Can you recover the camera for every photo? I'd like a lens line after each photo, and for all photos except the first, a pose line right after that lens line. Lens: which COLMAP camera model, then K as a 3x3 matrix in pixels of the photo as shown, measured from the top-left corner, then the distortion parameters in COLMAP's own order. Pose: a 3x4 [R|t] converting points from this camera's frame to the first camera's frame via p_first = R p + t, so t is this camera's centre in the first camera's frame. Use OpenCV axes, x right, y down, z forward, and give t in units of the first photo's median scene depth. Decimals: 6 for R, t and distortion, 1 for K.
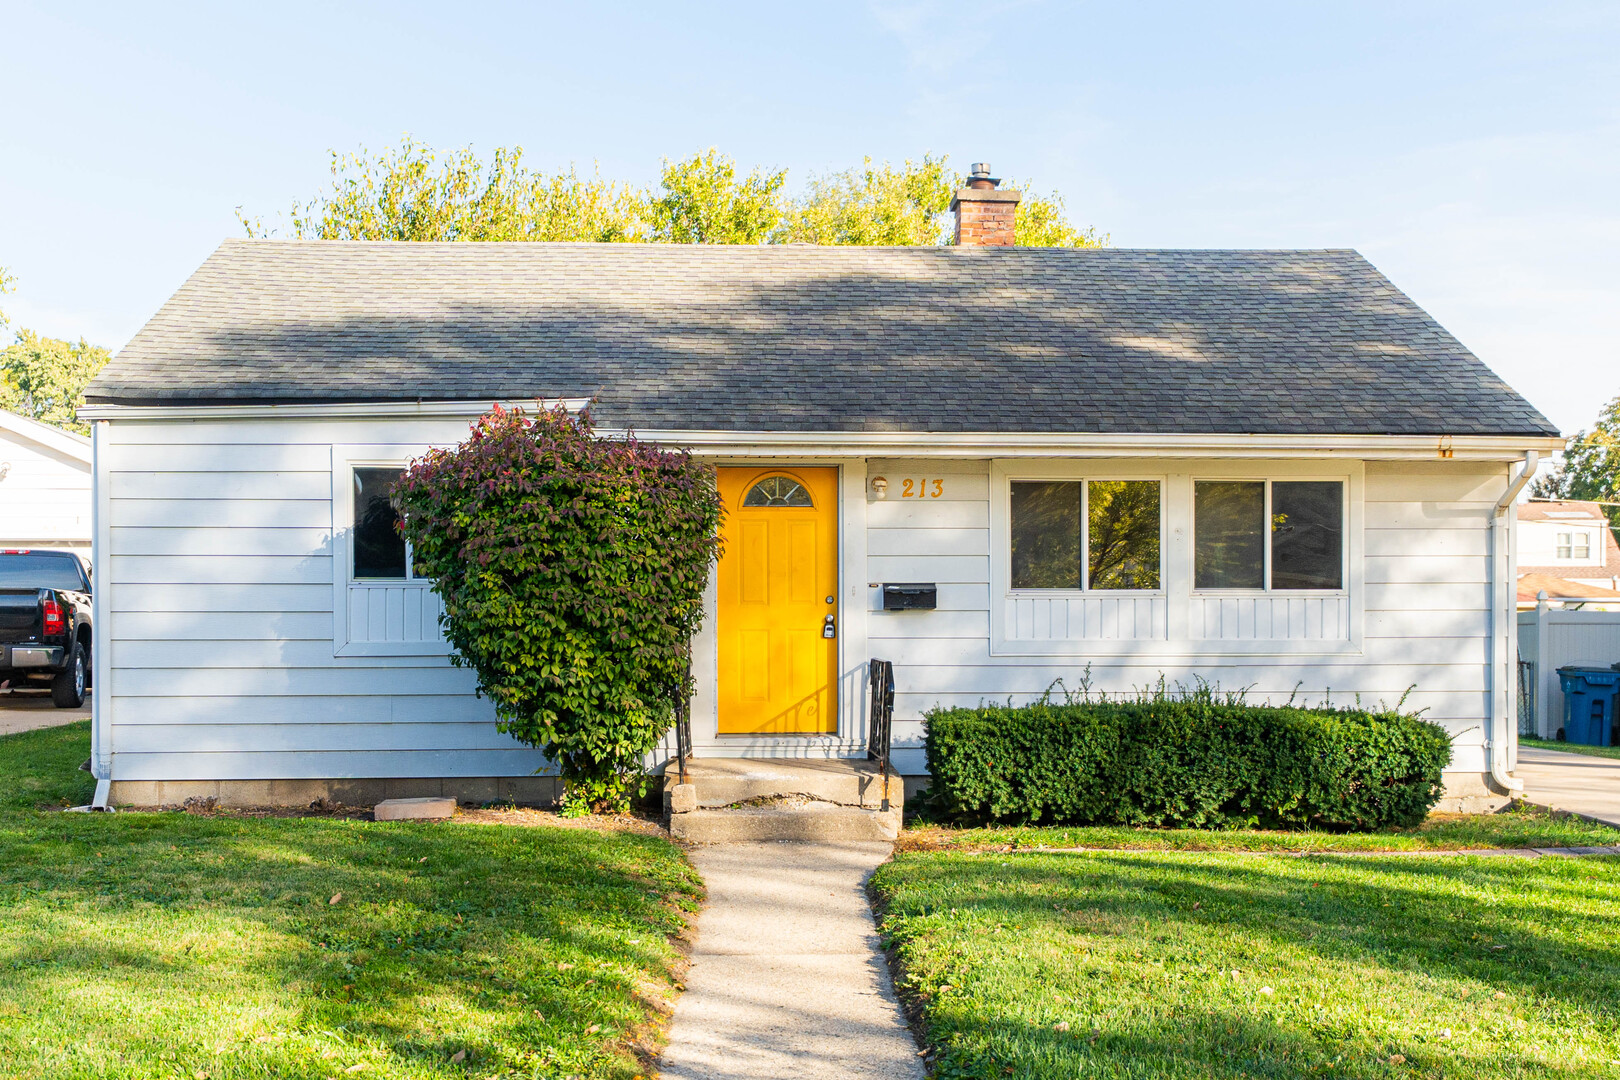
lens RADIAL K [[1900.5, 0, 810.0], [0, 1900.5, 631.6], [0, 0, 1]] dist [0.005956, 0.005011]
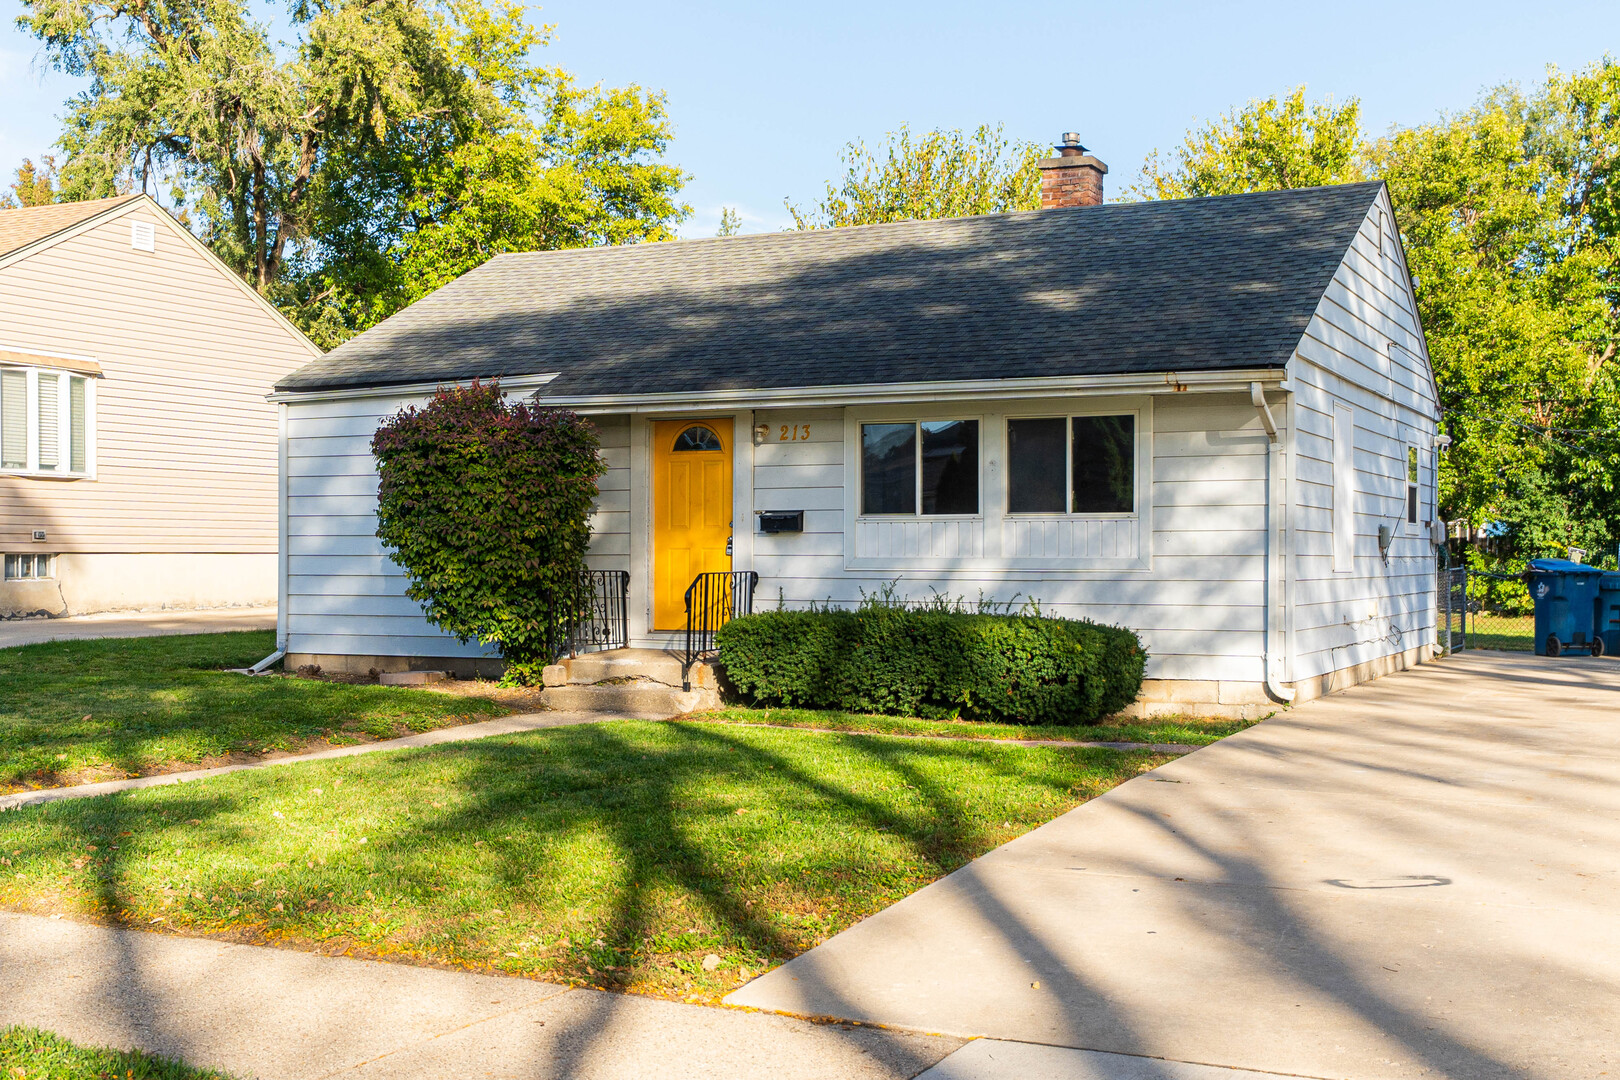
lens RADIAL K [[1874.0, 0, 810.0], [0, 1874.0, 540.0], [0, 0, 1]] dist [0.011962, 0.008574]
pose [[0.872709, -0.001672, -0.488238, 0.653435], [-0.002702, 0.999962, -0.008254, 0.003342], [0.488233, 0.008522, 0.872671, -0.044767]]
